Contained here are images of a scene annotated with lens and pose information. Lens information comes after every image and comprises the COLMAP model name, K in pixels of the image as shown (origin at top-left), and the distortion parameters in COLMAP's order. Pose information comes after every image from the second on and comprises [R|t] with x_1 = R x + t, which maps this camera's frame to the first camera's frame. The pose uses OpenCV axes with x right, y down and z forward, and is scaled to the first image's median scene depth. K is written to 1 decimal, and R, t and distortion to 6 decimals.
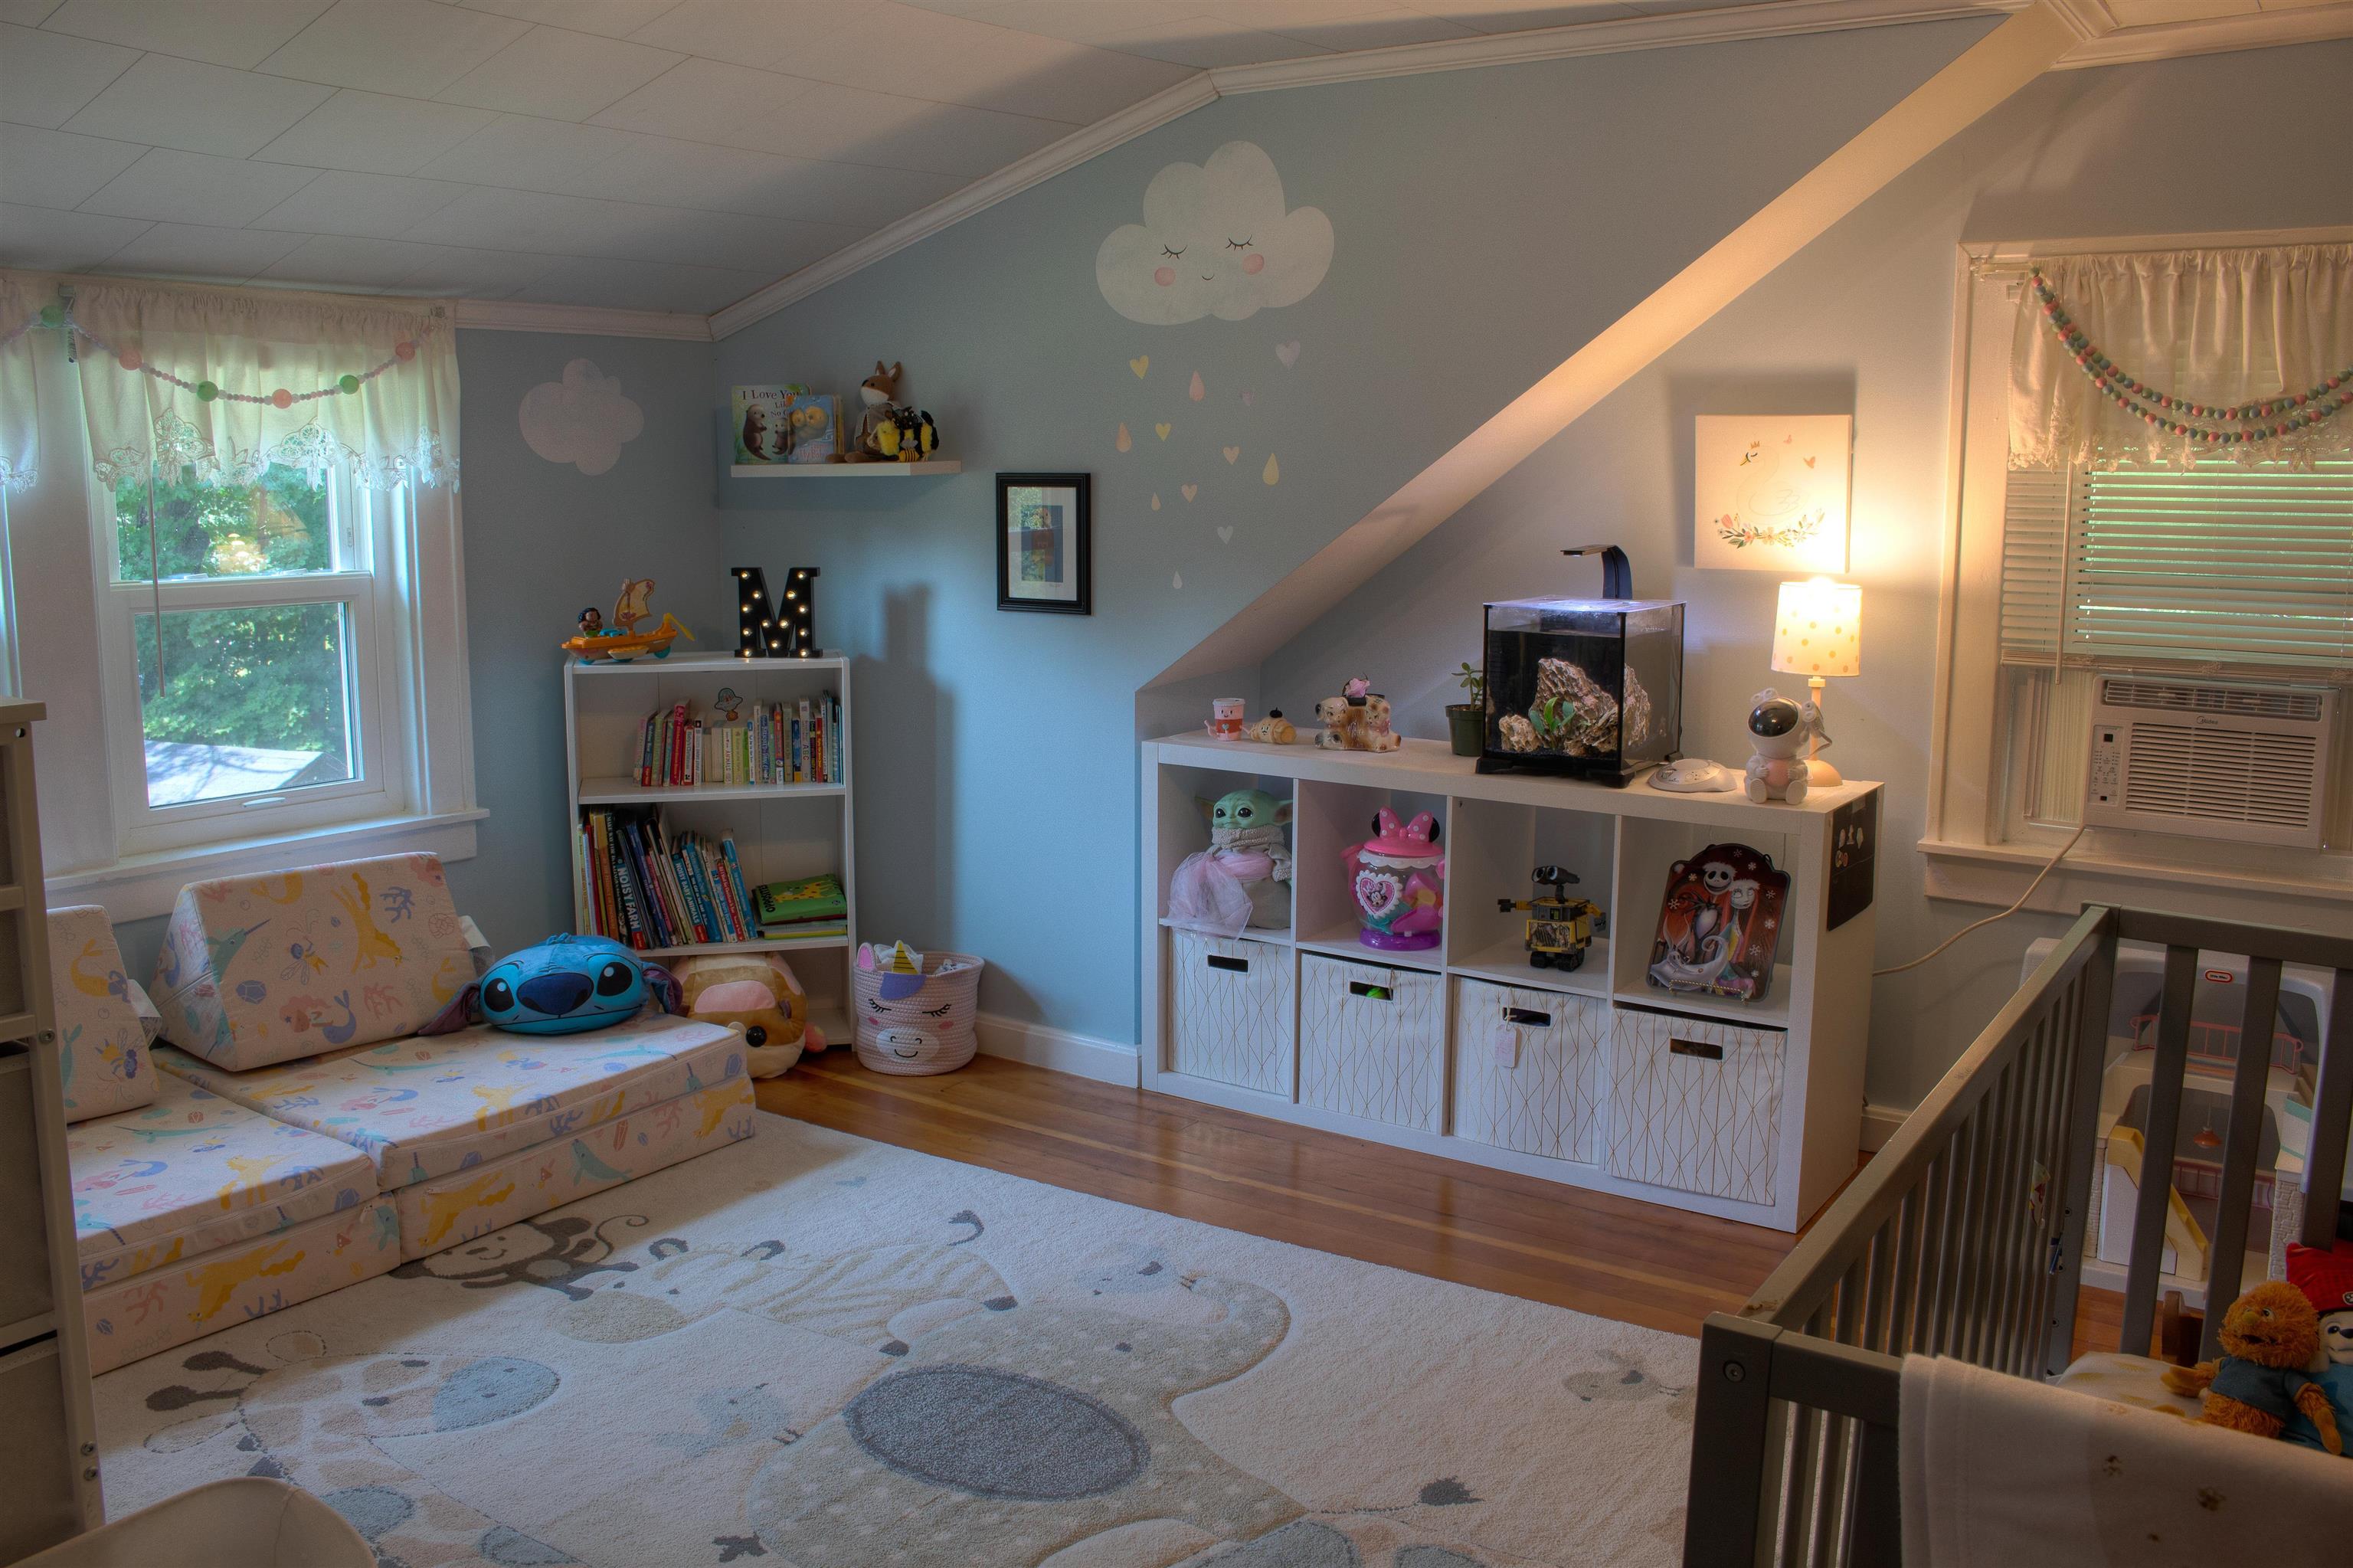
lens RADIAL K [[1935.7, 0, 1174.6], [0, 1935.7, 784.9], [0, 0, 1]] dist [0.001197, -0.001558]
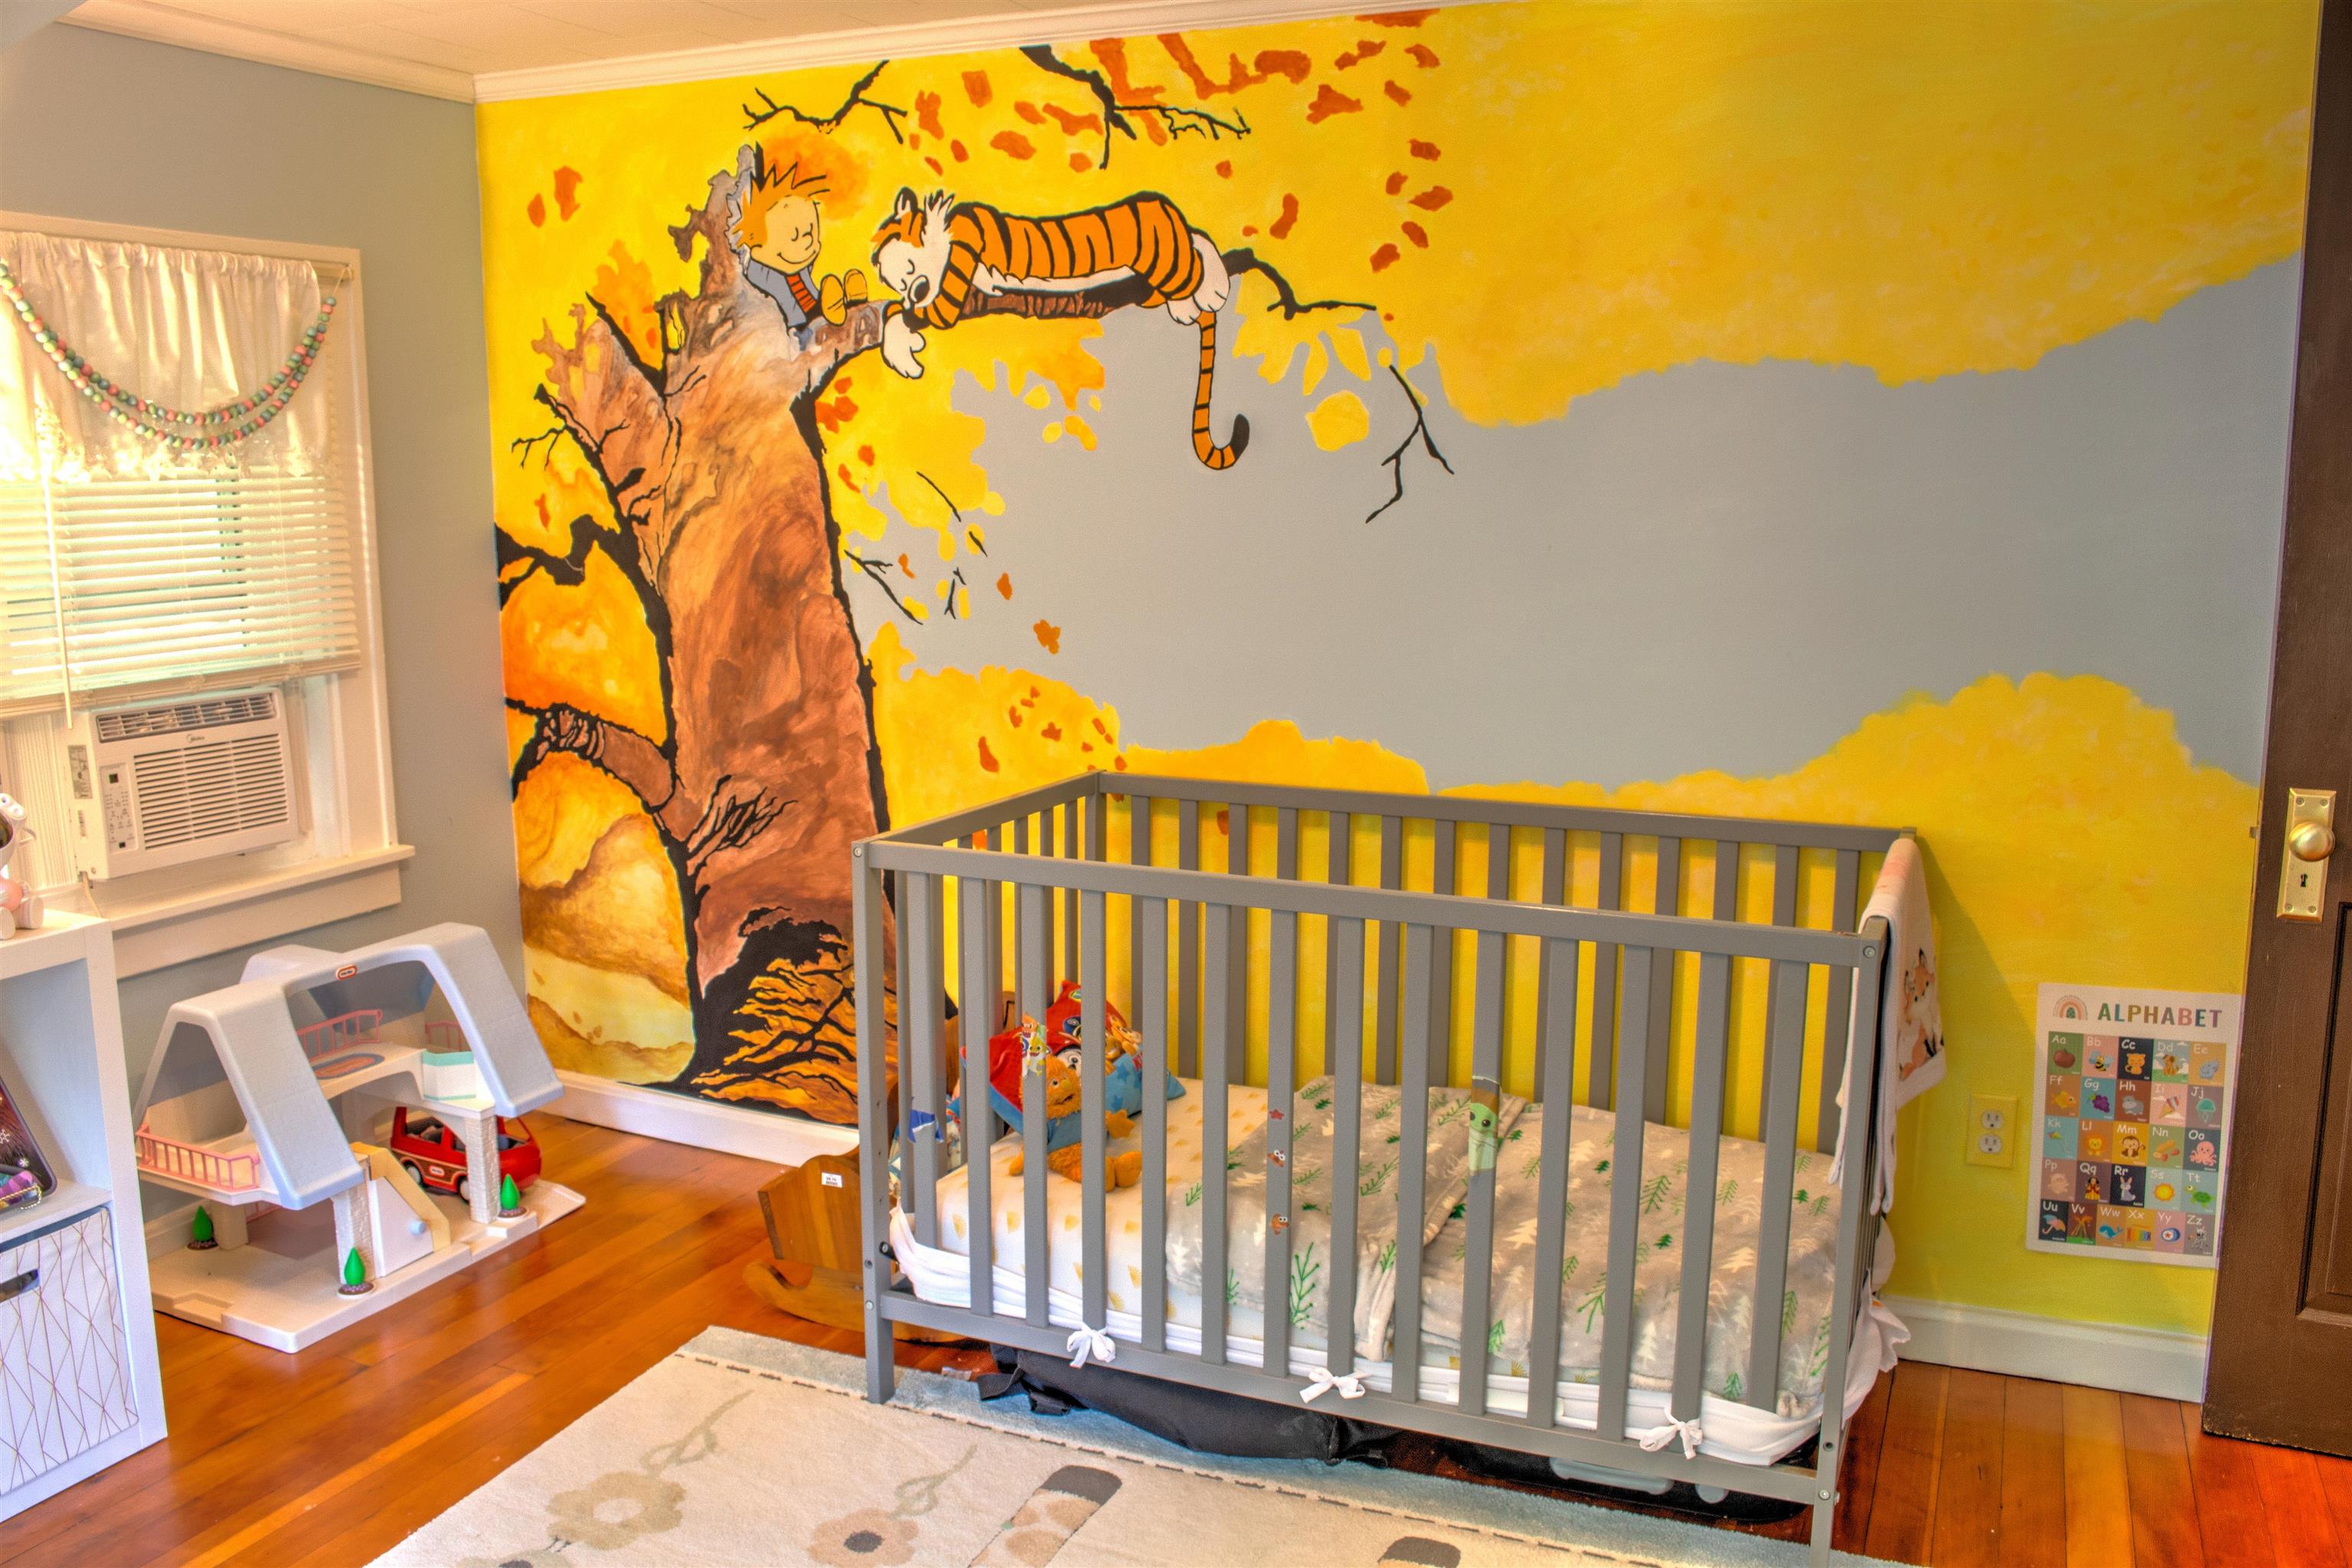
lens RADIAL K [[1934.9, 0, 1175.9], [0, 1934.9, 789.6], [0, 0, 1]] dist [0.001197, -0.001558]
pose [[-0.143798, -0.174557, 0.974090, -0.490944], [0.186545, 0.961892, 0.199909, -0.112764], [-0.971866, 0.210459, -0.105755, 0.651414]]
